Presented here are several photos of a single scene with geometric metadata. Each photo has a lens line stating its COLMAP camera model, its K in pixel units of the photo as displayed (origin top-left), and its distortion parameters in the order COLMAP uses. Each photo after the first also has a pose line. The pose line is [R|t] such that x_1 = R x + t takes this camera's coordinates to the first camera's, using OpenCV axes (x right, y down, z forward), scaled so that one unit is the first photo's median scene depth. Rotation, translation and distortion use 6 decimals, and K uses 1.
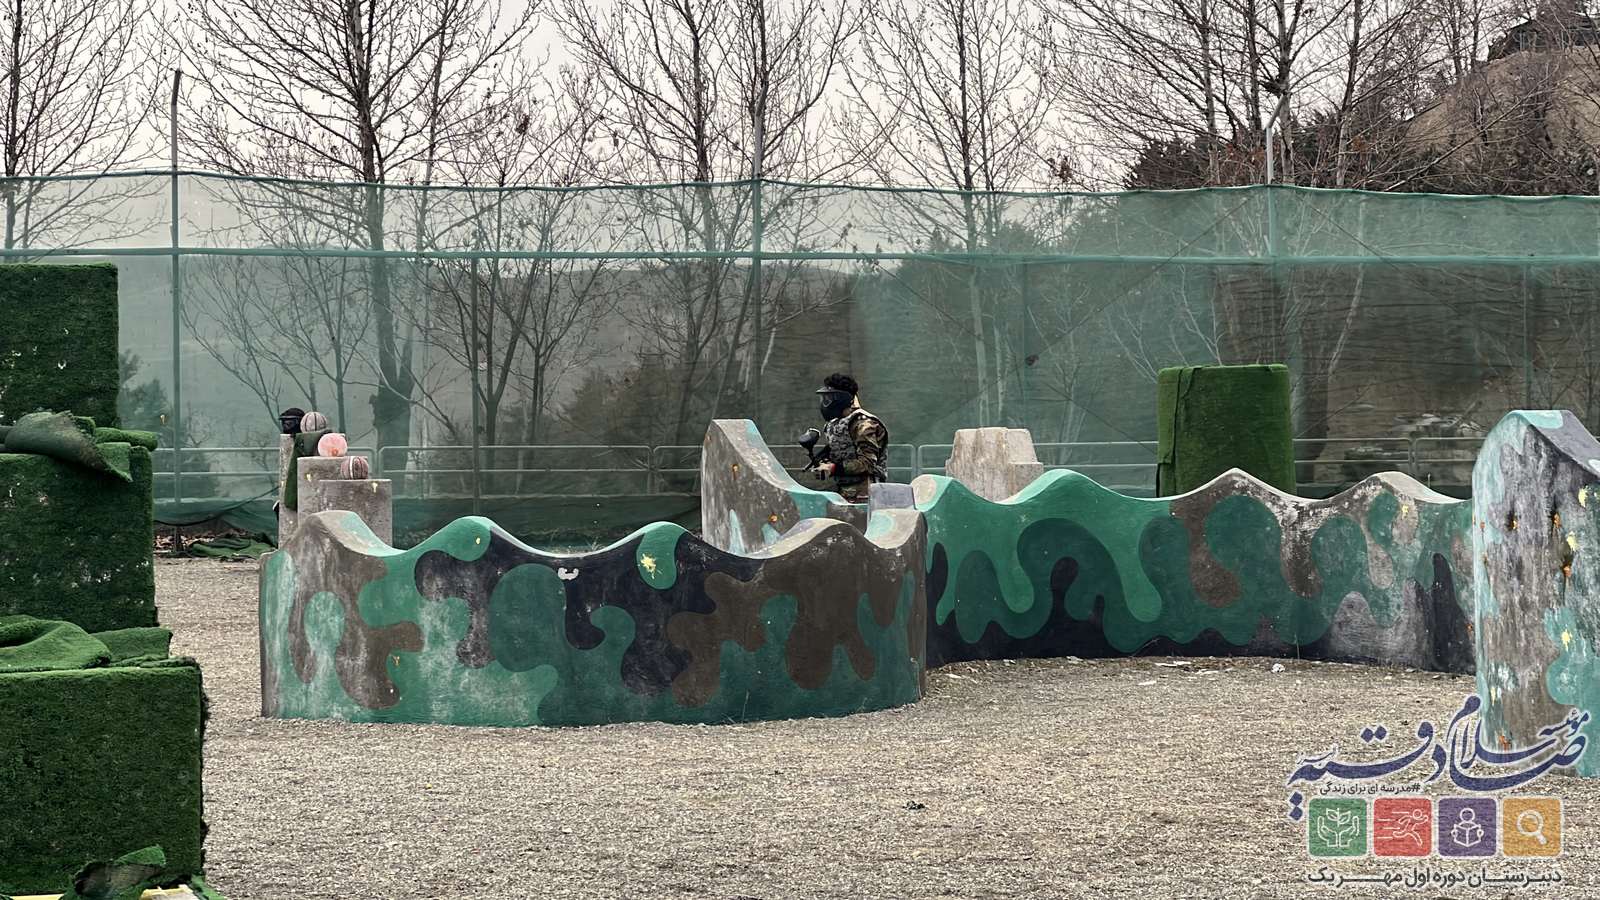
lens RADIAL K [[4019.1, 0, 793.8], [0, 4019.1, 439.8], [0, 0, 1]] dist [0.106663, 0.000000]
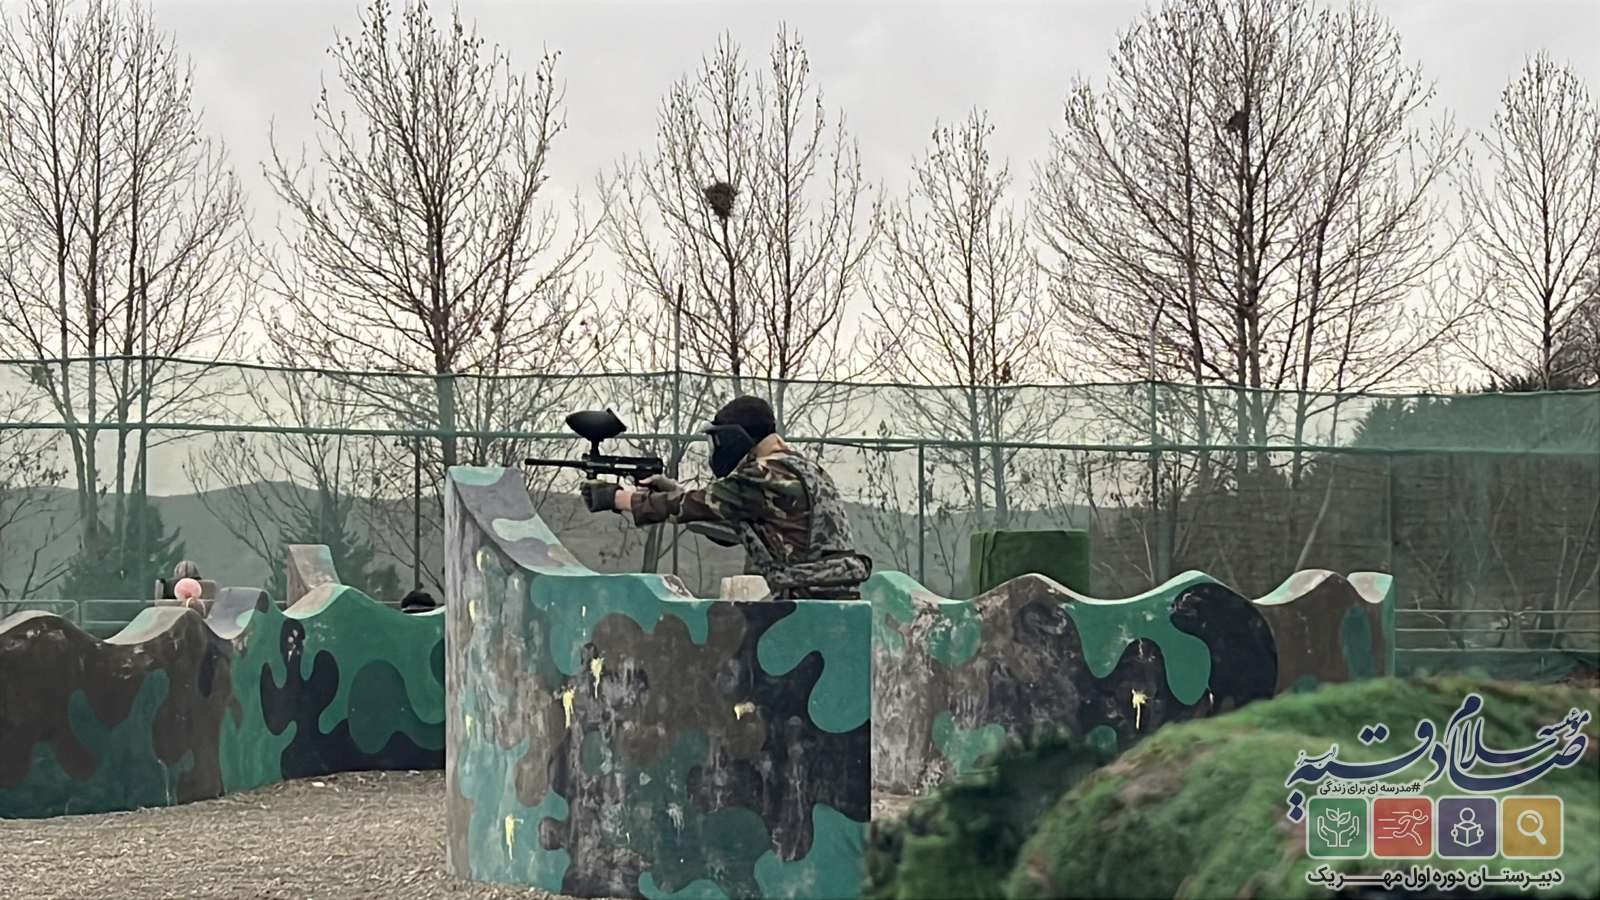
lens RADIAL K [[3136.5, 0, 802.6], [0, 3136.5, 458.2], [0, 0, 1]] dist [0.174559, 0.000000]
pose [[0.993849, 0.005725, -0.110594, 0.239301], [-0.012151, 0.998270, -0.057519, 0.021373], [0.110073, 0.058509, 0.992200, 0.230483]]
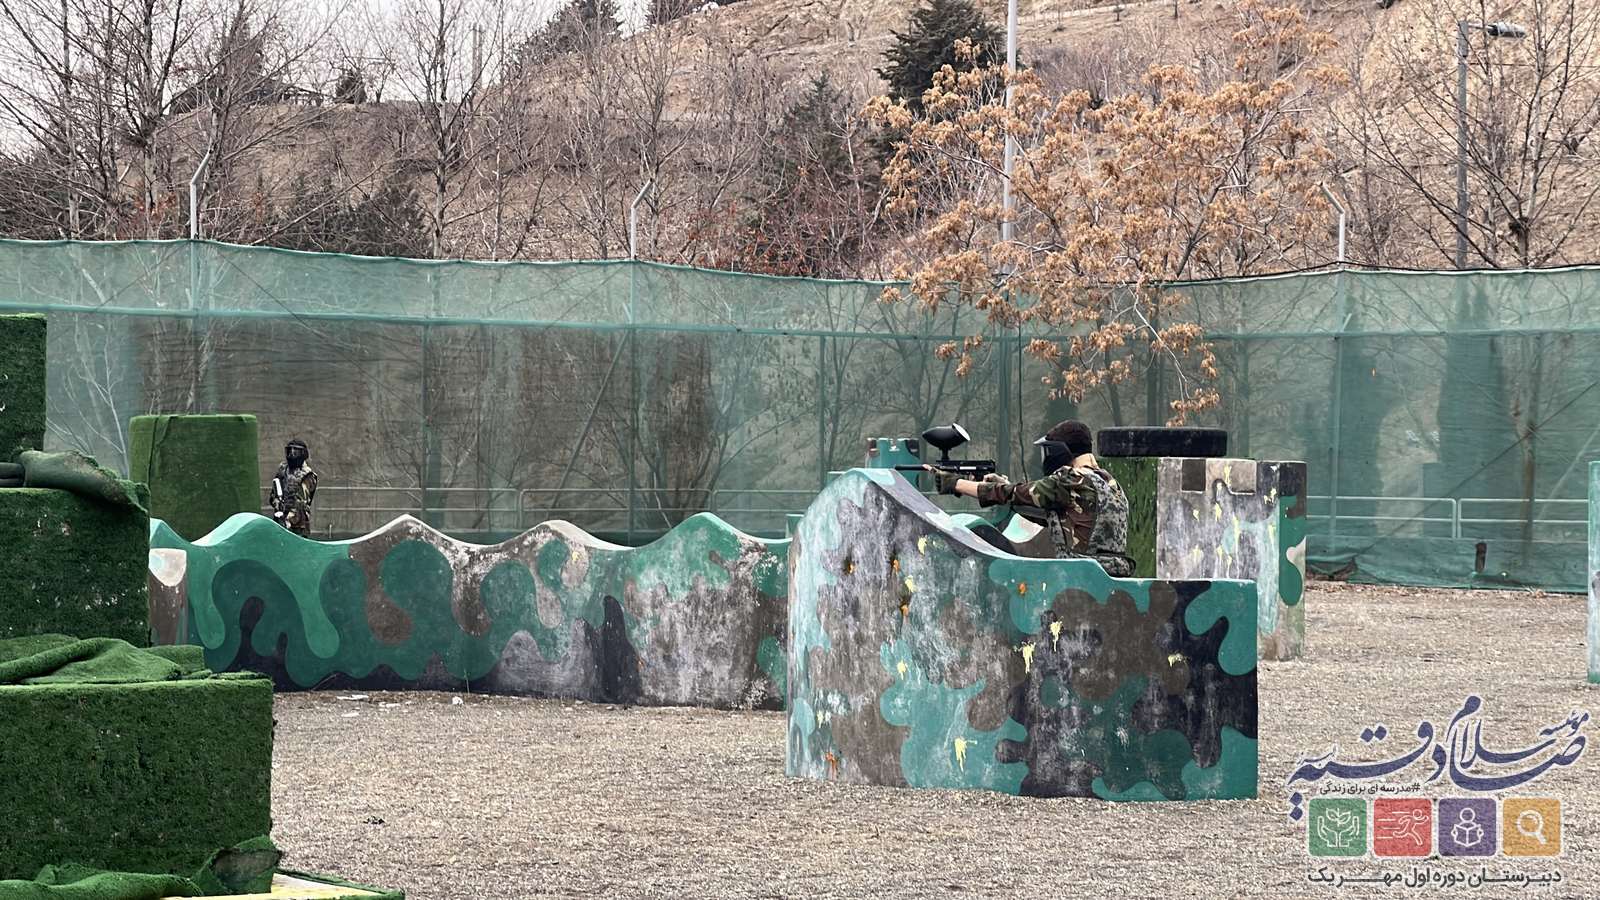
lens RADIAL K [[4019.1, 0, 803.1], [0, 4019.1, 461.5], [0, 0, 1]] dist [0.106663, 0.000000]
pose [[0.942919, 0.018939, 0.332484, -0.152478], [-0.016717, 0.999815, -0.009543, 0.001346], [-0.332603, 0.003440, 0.943061, -0.047445]]
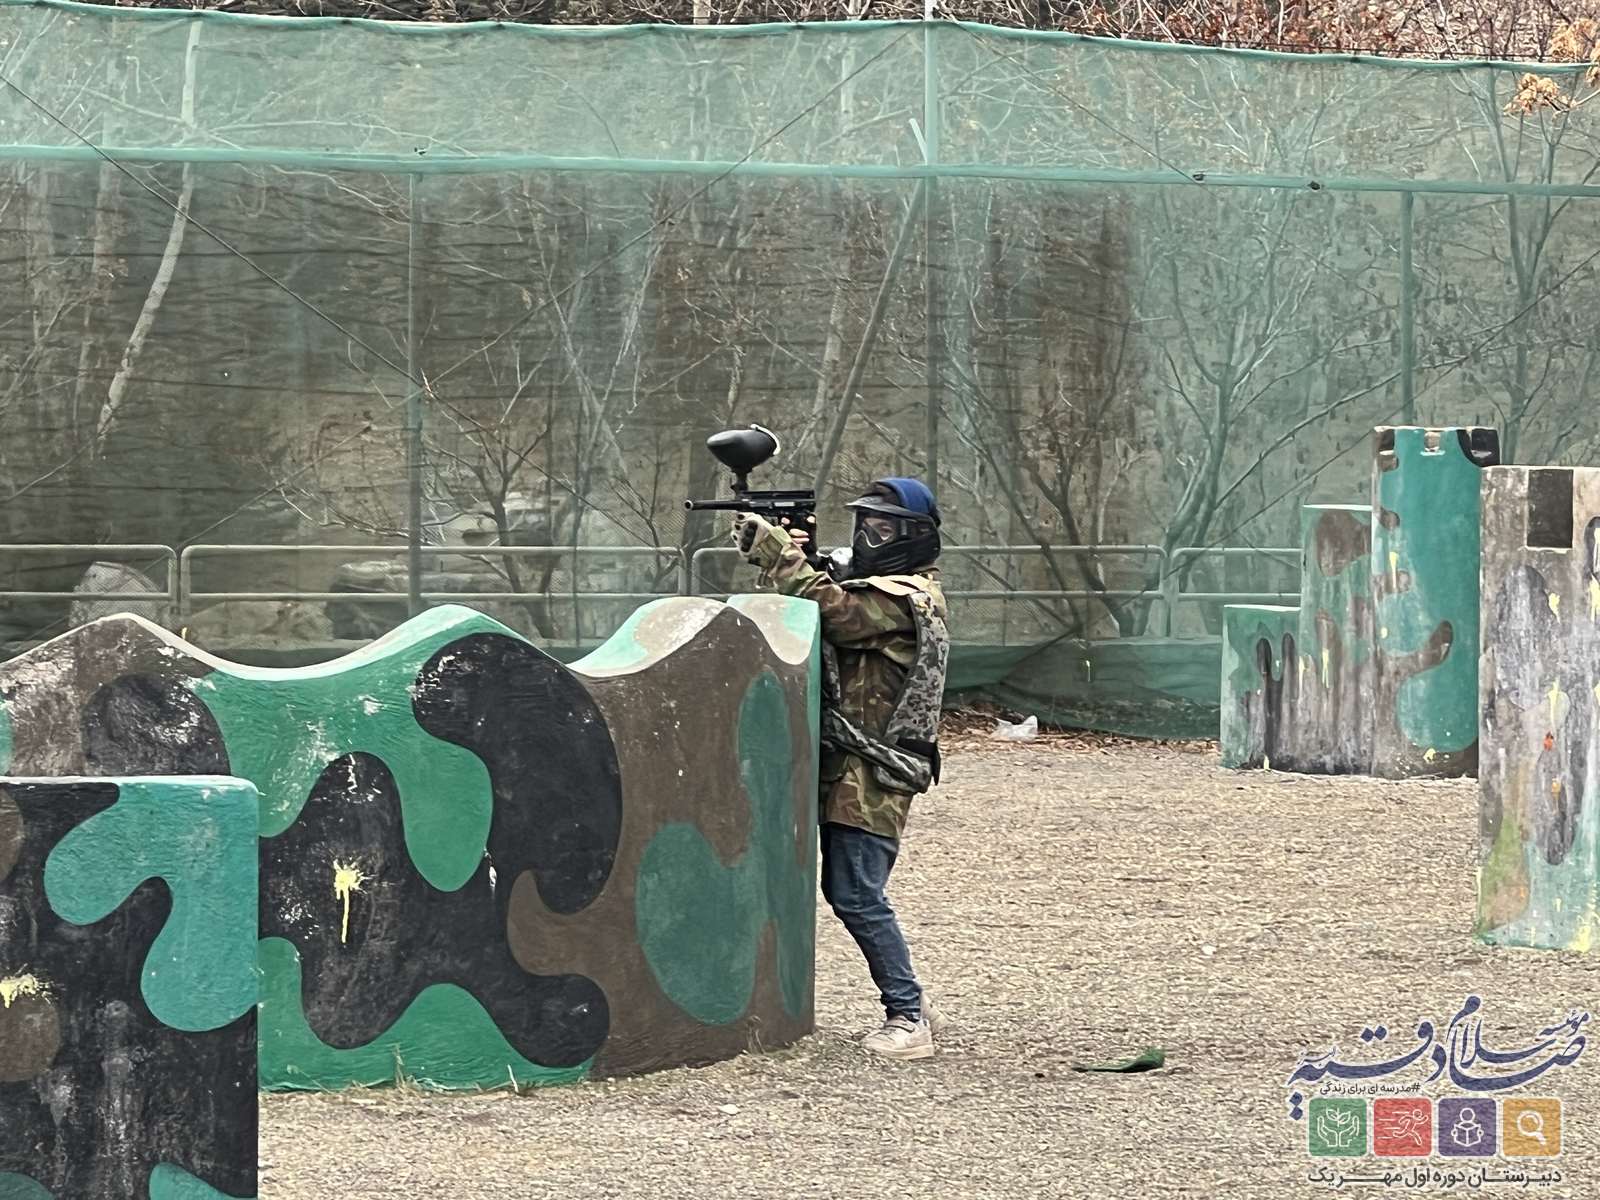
lens RADIAL K [[8735.1, 0, 800.2], [0, 8735.1, 600.0], [0, 0, 1]] dist [-0.336481, 0.000000]
pose [[0.987054, 0.013348, 0.159833, 0.134714], [-0.014475, 0.999878, 0.005890, -0.002276], [-0.159735, -0.008127, 0.987127, 0.024207]]
